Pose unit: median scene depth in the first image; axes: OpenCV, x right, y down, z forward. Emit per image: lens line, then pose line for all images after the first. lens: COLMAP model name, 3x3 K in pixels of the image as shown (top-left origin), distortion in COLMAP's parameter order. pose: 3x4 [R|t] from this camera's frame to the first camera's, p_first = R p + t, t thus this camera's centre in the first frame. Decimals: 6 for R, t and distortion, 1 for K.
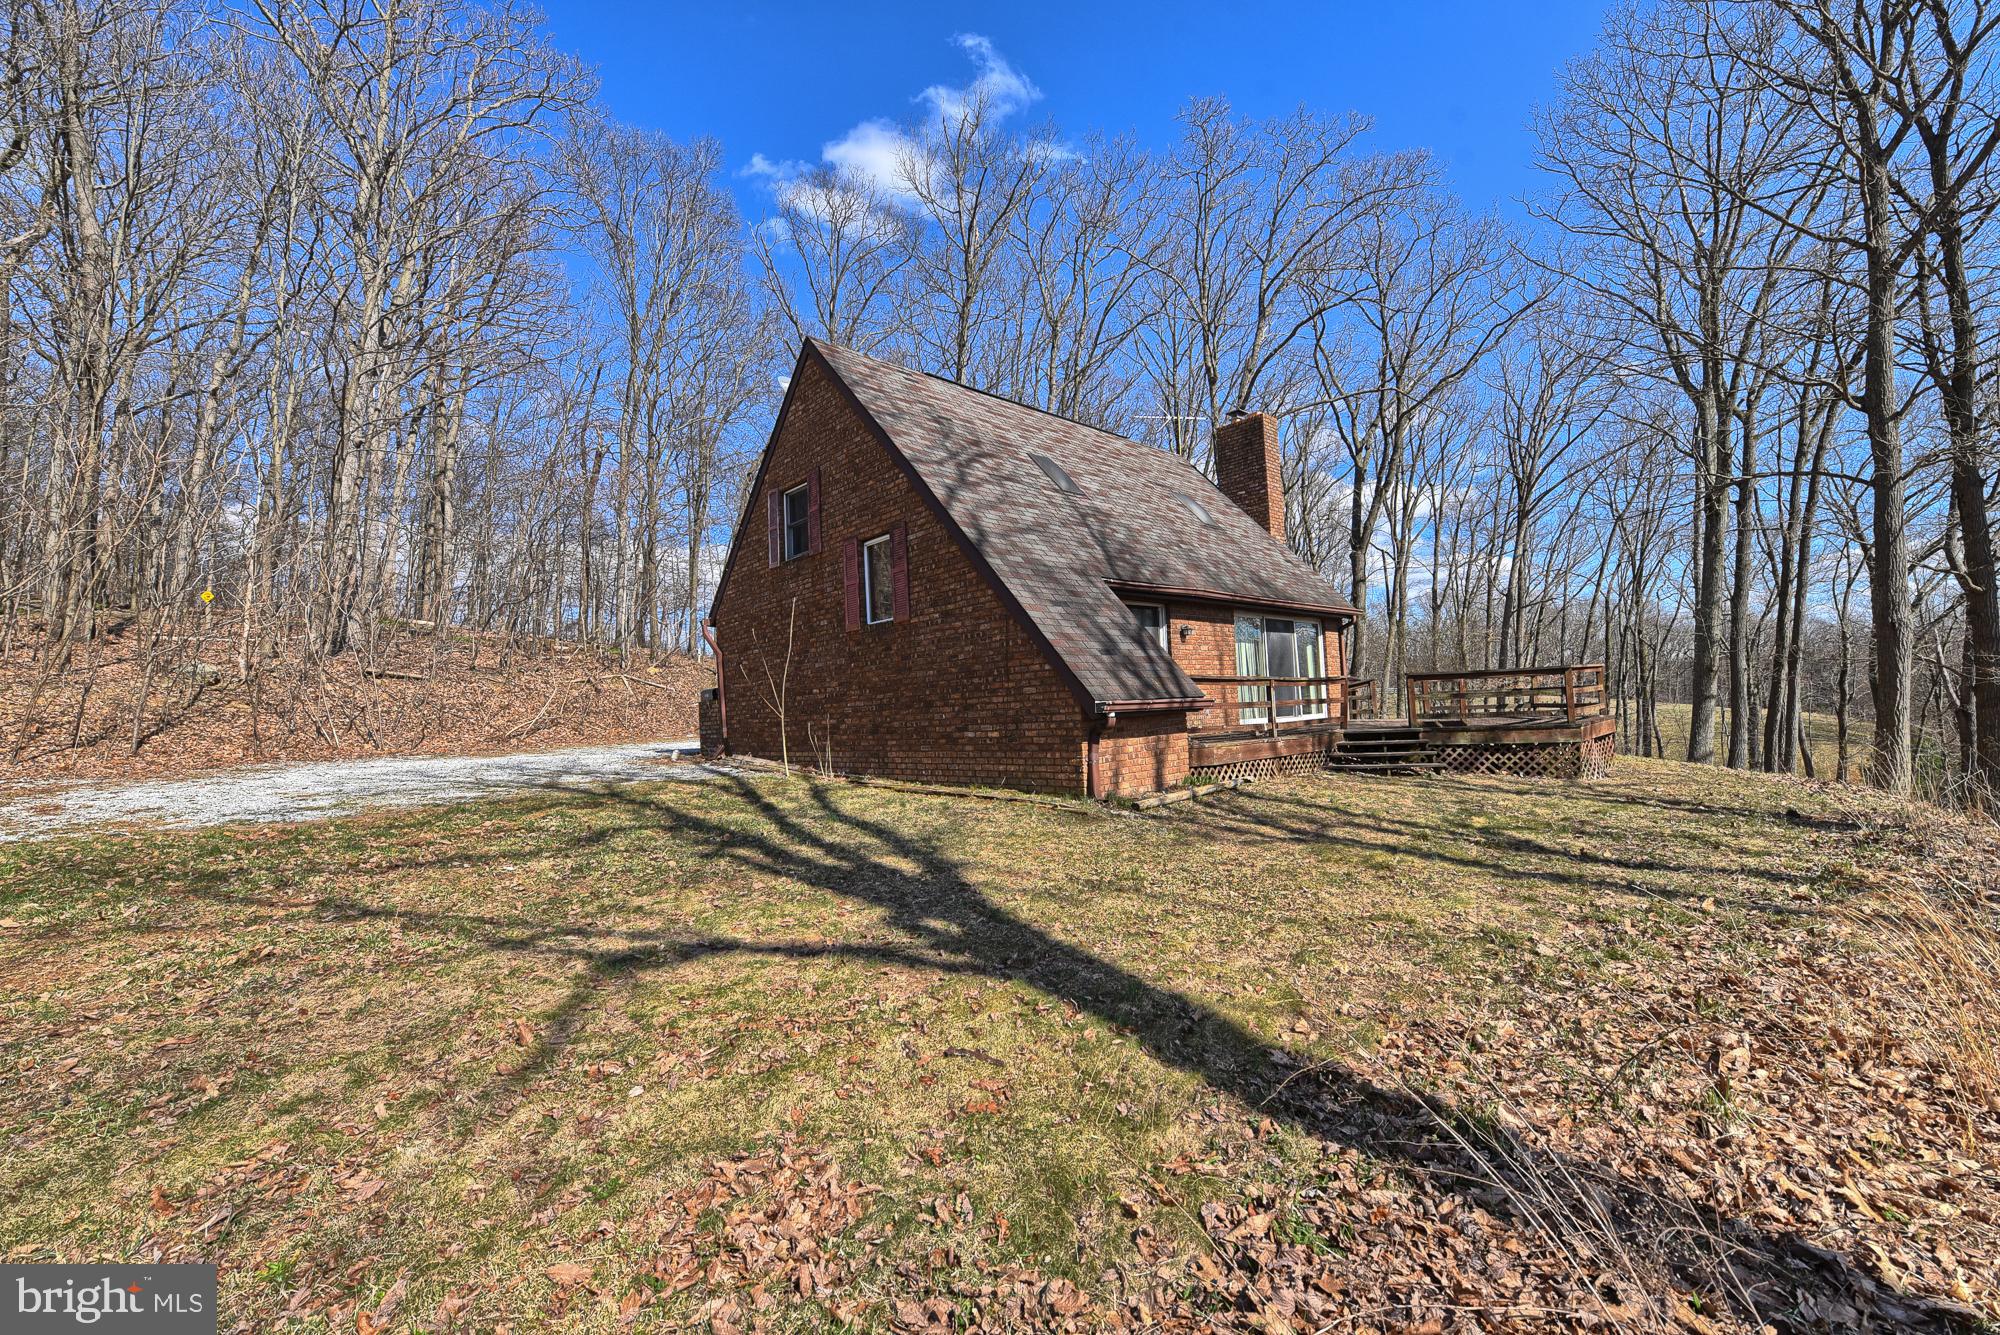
lens RADIAL K [[815.7, 0, 1006.2], [0, 815.7, 661.8], [0, 0, 1]] dist [0.015828, -0.014636]
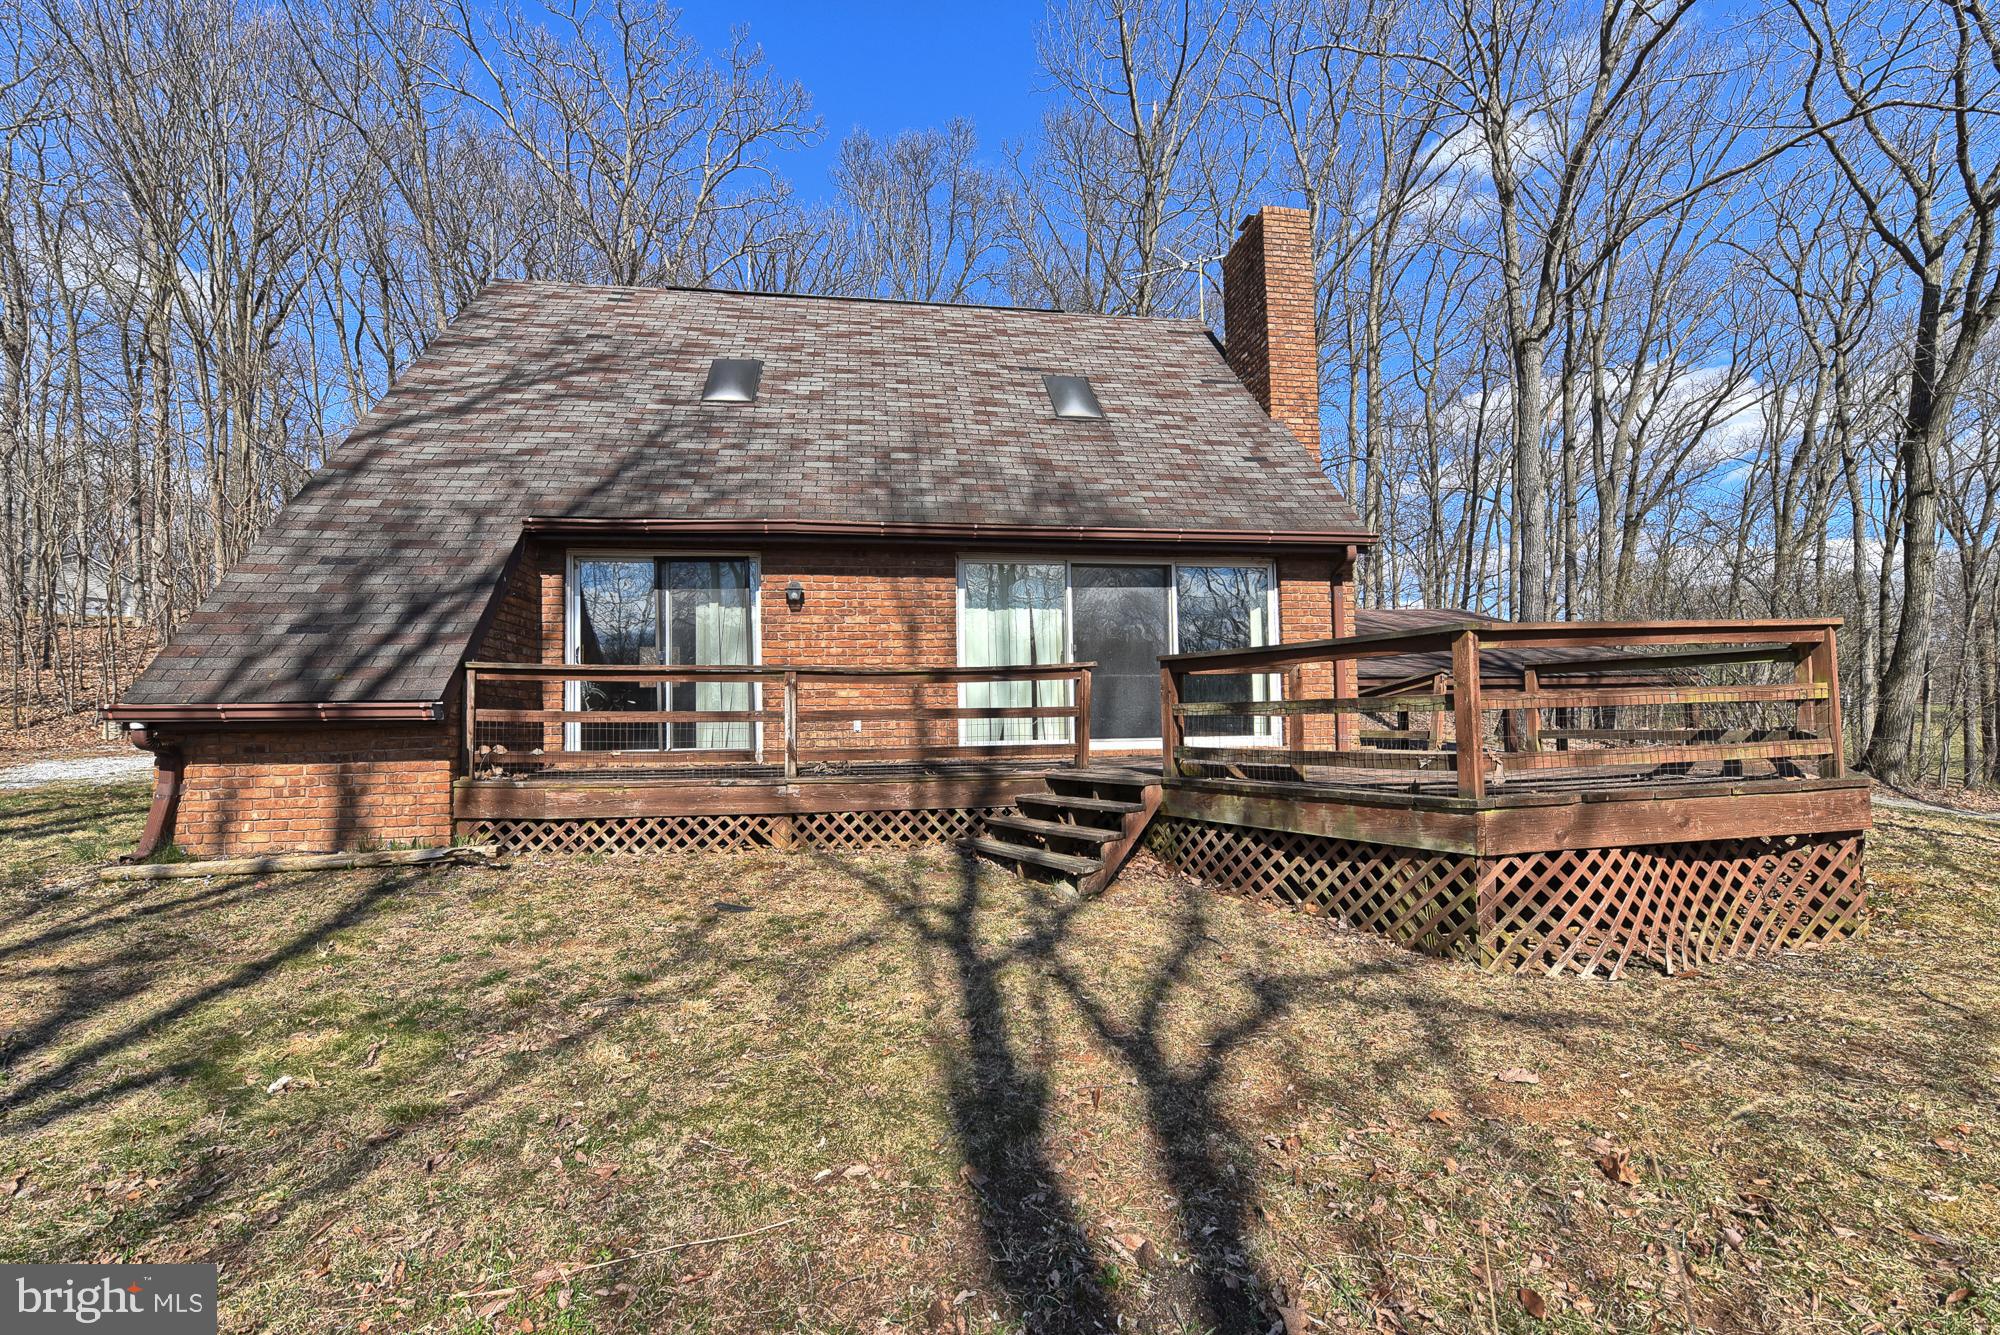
lens RADIAL K [[813.8, 0, 1003.2], [0, 813.8, 691.3], [0, 0, 1]] dist [-0.015814, -0.000106]
pose [[0.814502, 0.009708, -0.580079, 0.668169], [0.014162, 0.999229, 0.036608, 0.015265], [0.579987, -0.038033, 0.813737, 0.567452]]
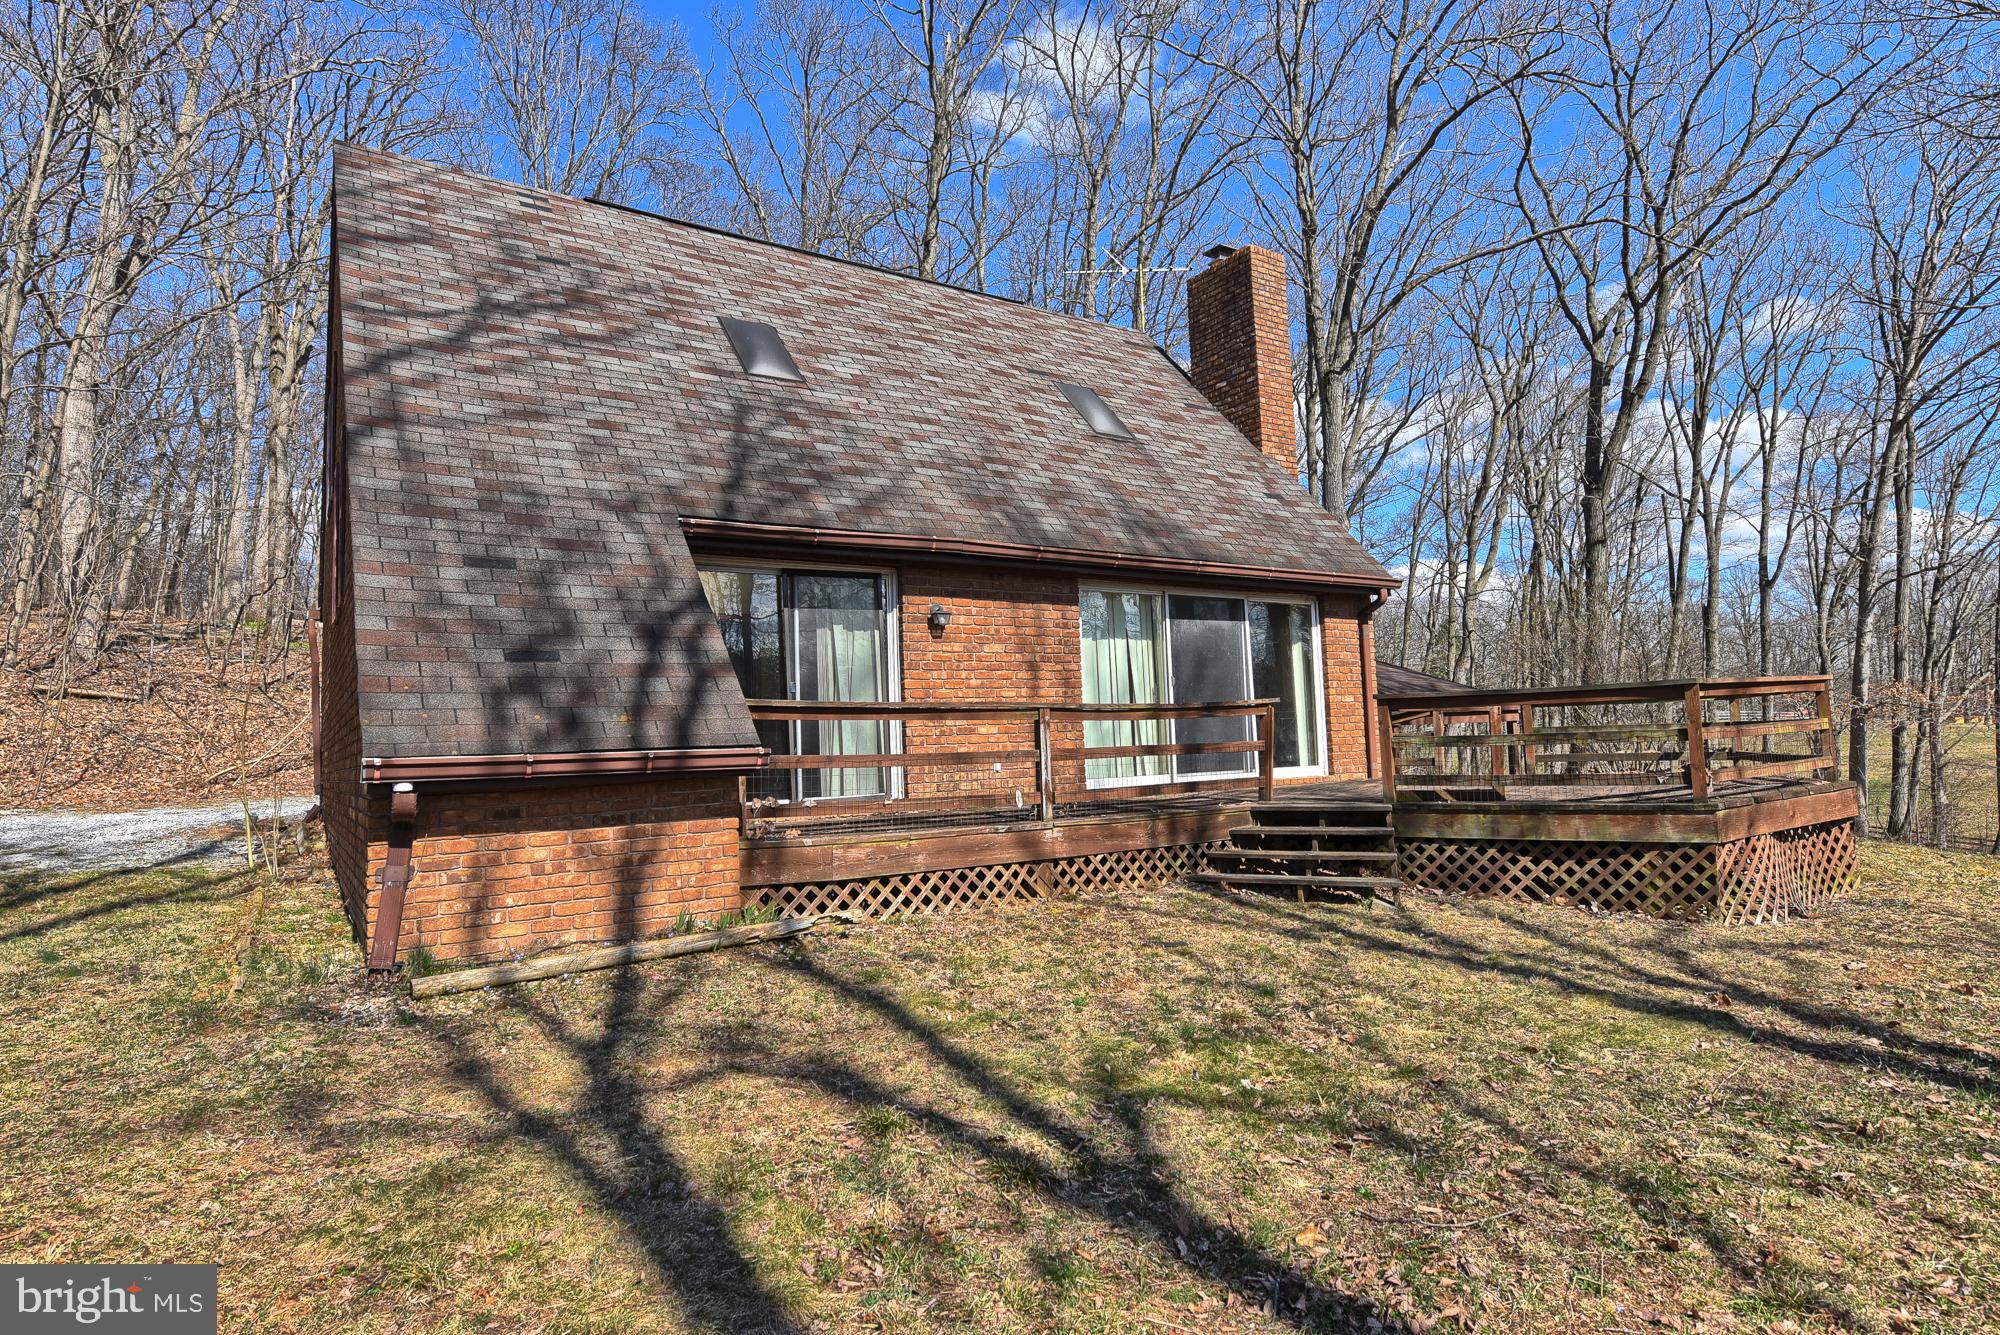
lens RADIAL K [[1091.6, 0, 1005.7], [0, 1091.6, 654.4], [0, 0, 1]] dist [0.008058, -0.002226]
pose [[0.984187, -0.005228, -0.177057, 0.374853], [0.002344, 0.999861, -0.016498, -0.000773], [0.177119, 0.015822, 0.984062, 0.280194]]
